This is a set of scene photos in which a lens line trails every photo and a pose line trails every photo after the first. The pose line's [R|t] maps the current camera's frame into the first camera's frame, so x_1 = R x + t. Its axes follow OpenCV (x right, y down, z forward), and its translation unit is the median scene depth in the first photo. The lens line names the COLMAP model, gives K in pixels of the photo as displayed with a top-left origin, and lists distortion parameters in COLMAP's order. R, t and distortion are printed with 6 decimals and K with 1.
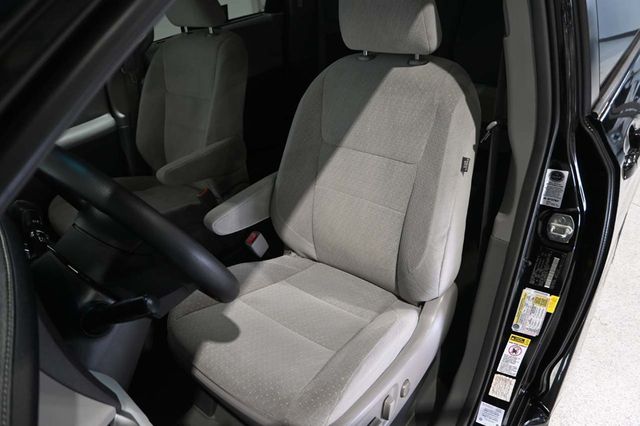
lens RADIAL K [[436.3, 0, 320.0], [0, 436.3, 213.0], [0, 0, 1]] dist [-0.005491, -0.004838]
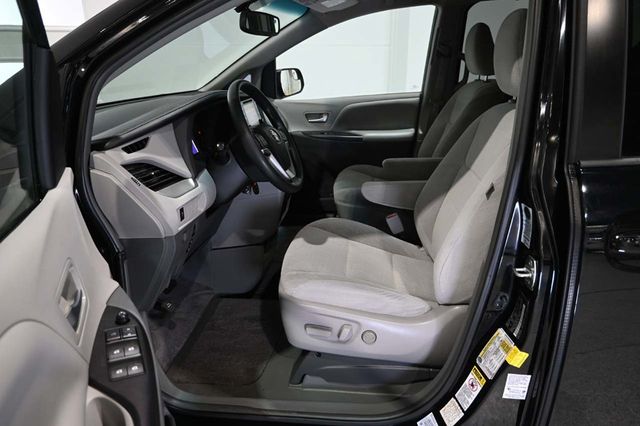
lens RADIAL K [[436.3, 0, 320.0], [0, 436.3, 213.0], [0, 0, 1]] dist [-0.005491, -0.004838]
pose [[0.529865, 0.341034, -0.776492, 0.905066], [-0.444591, 0.891389, 0.088116, 0.034617], [0.722207, 0.298531, 0.623936, 0.010576]]
